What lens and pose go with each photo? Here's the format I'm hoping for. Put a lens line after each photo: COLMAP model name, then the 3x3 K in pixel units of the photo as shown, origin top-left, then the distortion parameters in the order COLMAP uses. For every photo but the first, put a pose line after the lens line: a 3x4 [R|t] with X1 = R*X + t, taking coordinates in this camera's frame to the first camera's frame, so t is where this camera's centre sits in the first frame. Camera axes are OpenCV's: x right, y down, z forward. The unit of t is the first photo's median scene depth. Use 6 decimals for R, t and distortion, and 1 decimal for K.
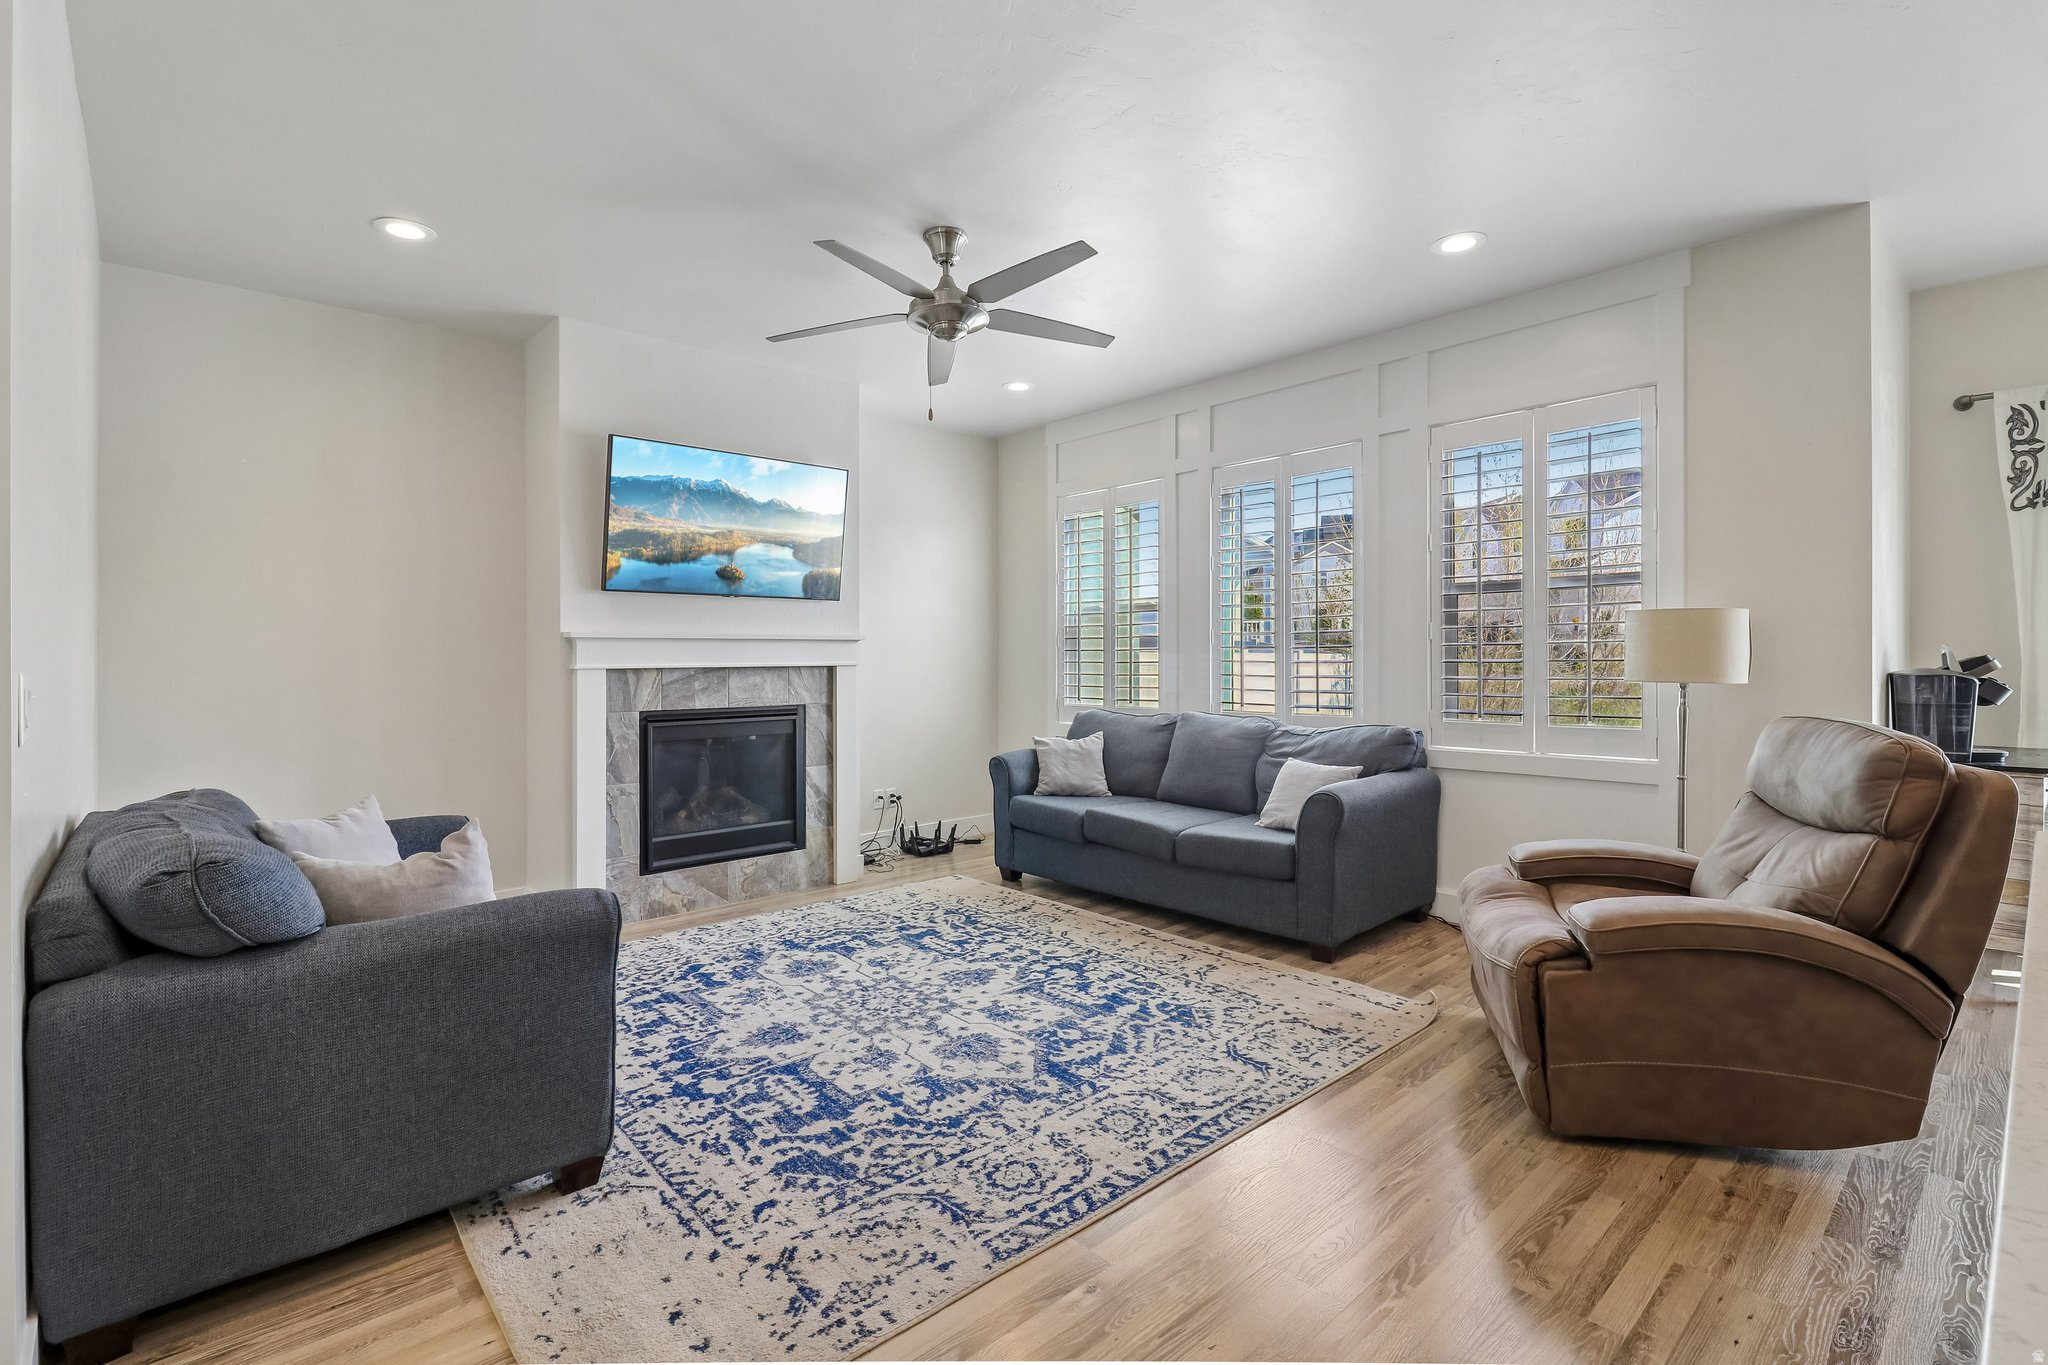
lens RADIAL K [[951.0, 0, 1016.3], [0, 951.0, 646.1], [0, 0, 1]] dist [0.021495, -0.012032]
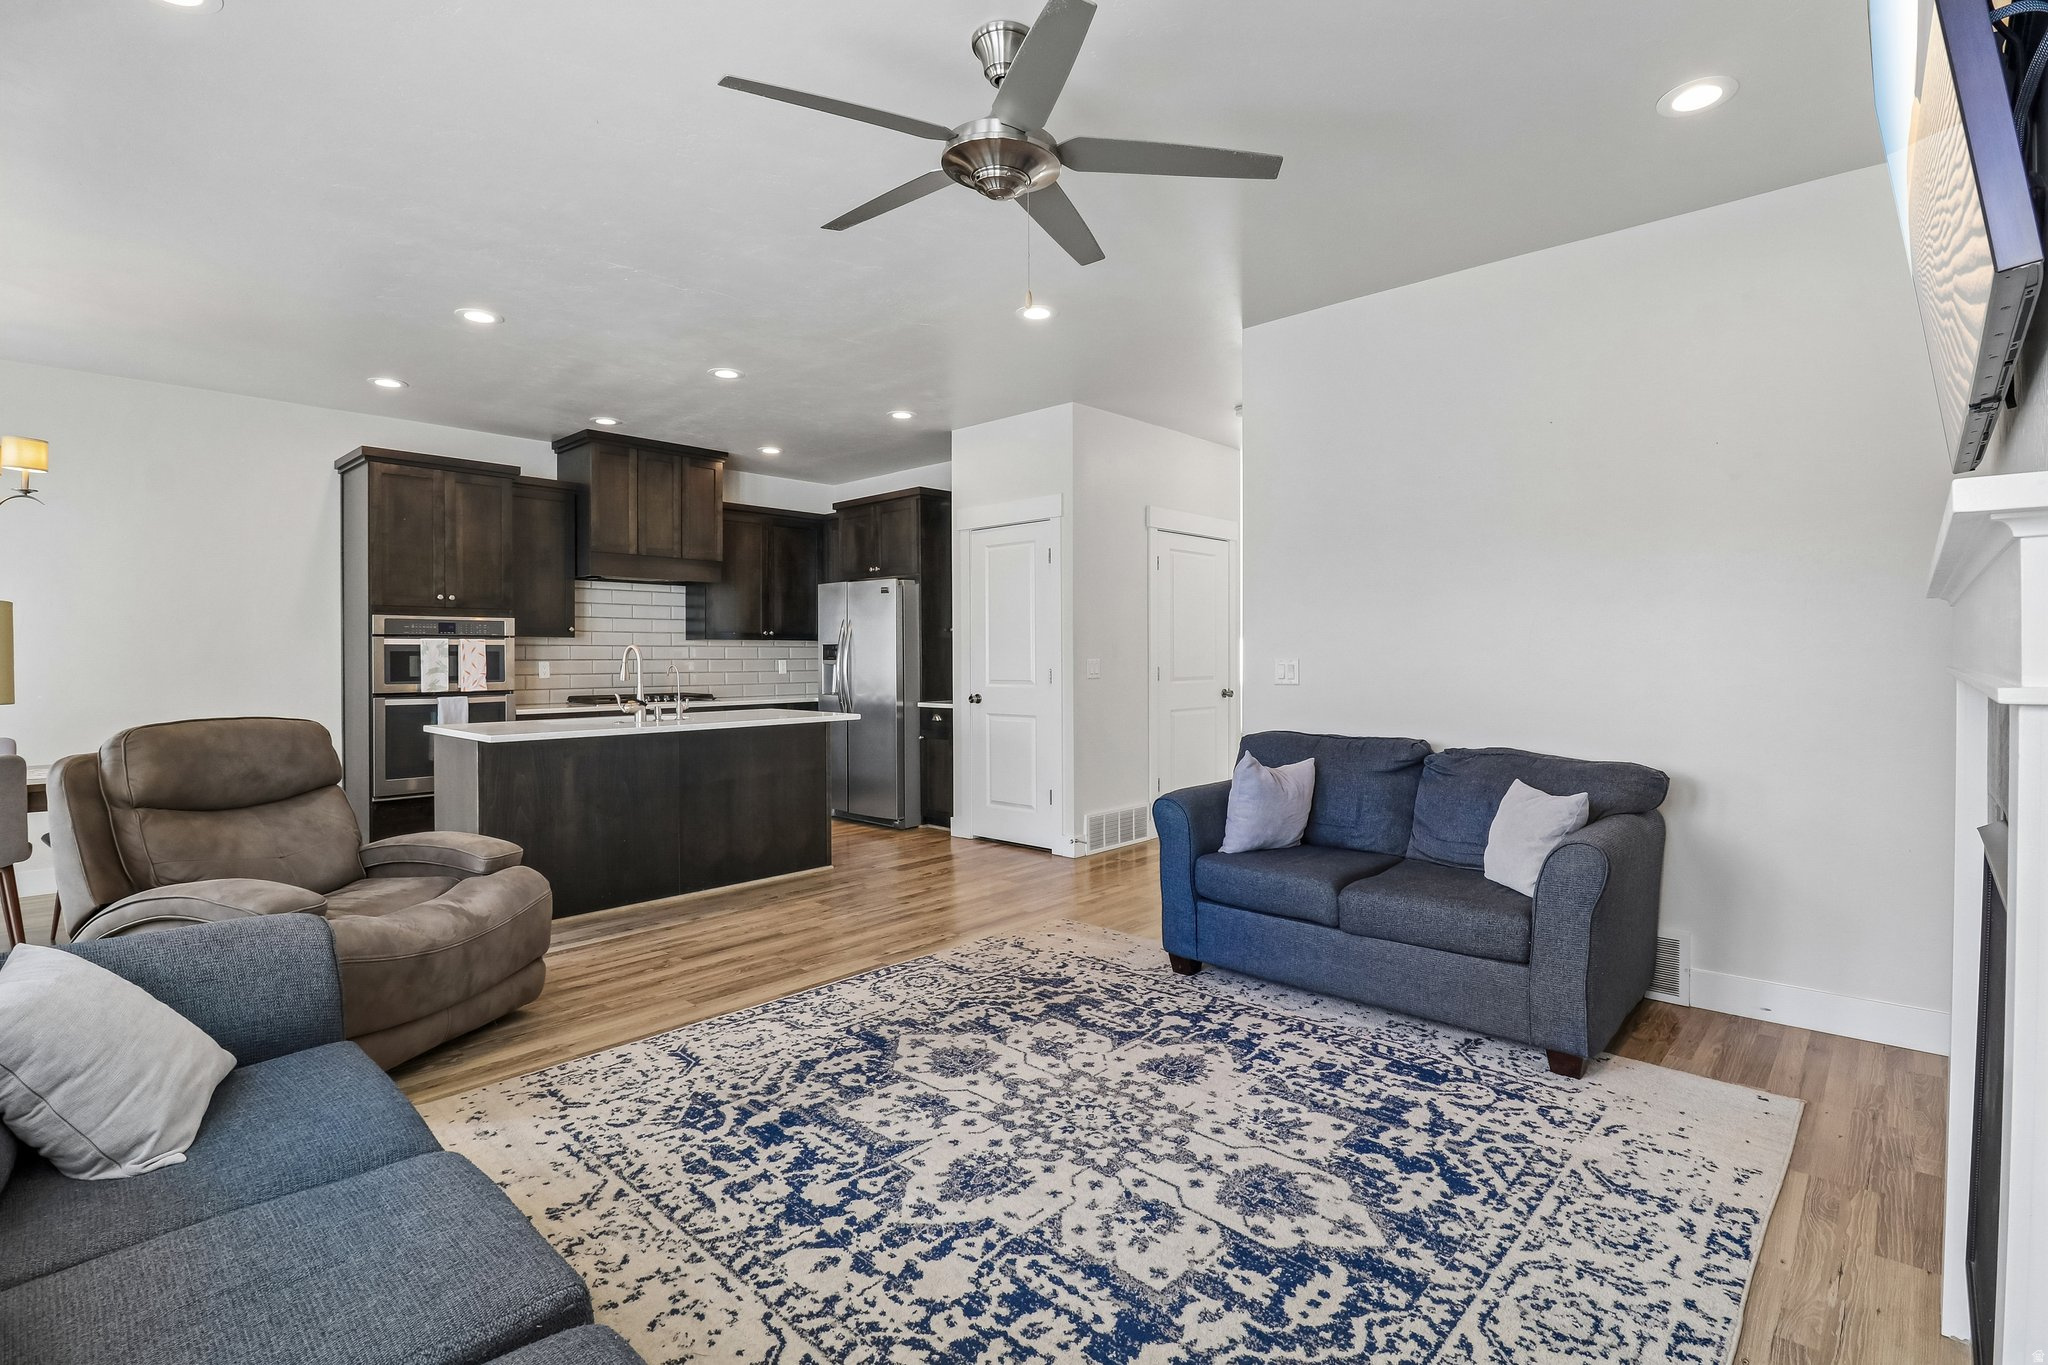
lens RADIAL K [[951.0, 0, 1011.7], [0, 951.0, 679.3], [0, 0, 1]] dist [0.021495, -0.012032]
pose [[-0.997137, 0.014278, -0.074260, -0.028473], [0.013544, 0.999854, 0.010383, 0.021752], [0.074397, 0.009348, -0.997185, 1.707623]]
